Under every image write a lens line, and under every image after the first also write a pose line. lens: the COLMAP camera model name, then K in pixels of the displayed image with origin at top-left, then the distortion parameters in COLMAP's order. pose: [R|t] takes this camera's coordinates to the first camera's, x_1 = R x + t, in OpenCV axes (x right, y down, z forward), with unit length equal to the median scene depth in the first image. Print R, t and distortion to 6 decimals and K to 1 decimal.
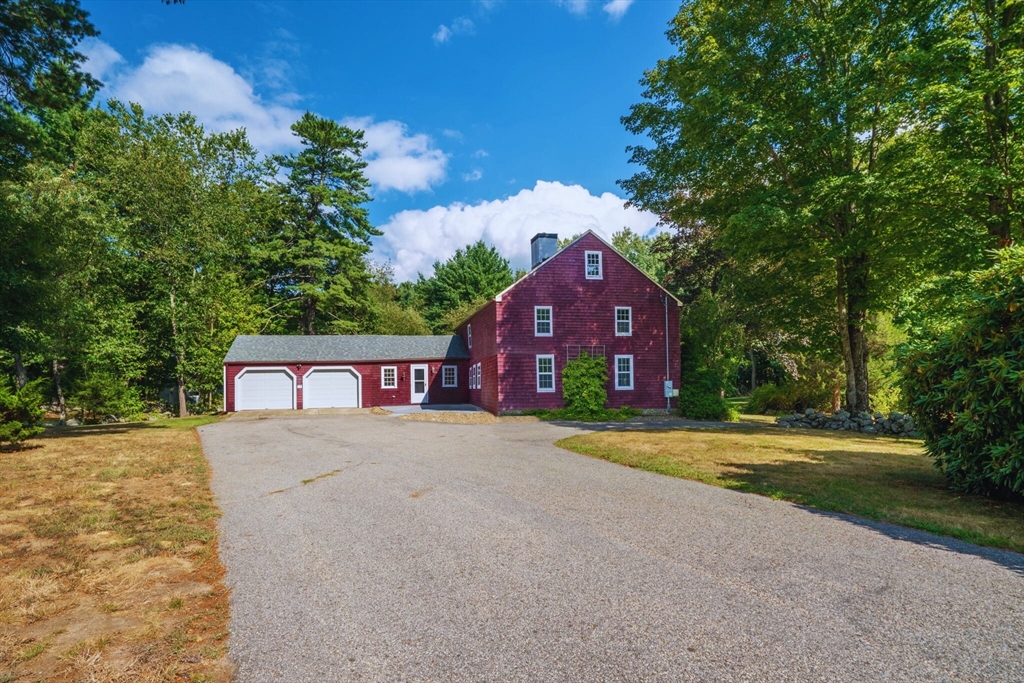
lens RADIAL K [[475.3, 0, 491.4], [0, 475.3, 340.7], [0, 0, 1]] dist [-0.001239, -0.000136]
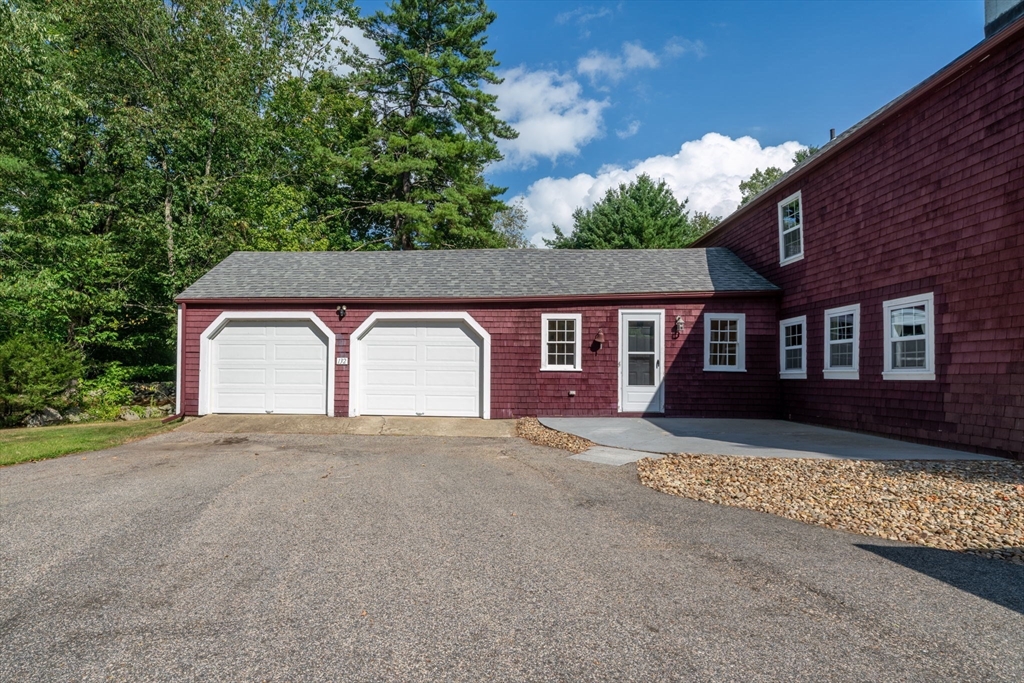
lens RADIAL K [[475.3, 0, 491.4], [0, 475.3, 340.7], [0, 0, 1]] dist [-0.001239, -0.000136]
pose [[0.972444, 0.007810, -0.233005, -0.180450], [-0.005047, 0.999910, 0.012451, 0.071392], [0.233081, -0.010932, 0.972396, 0.614838]]
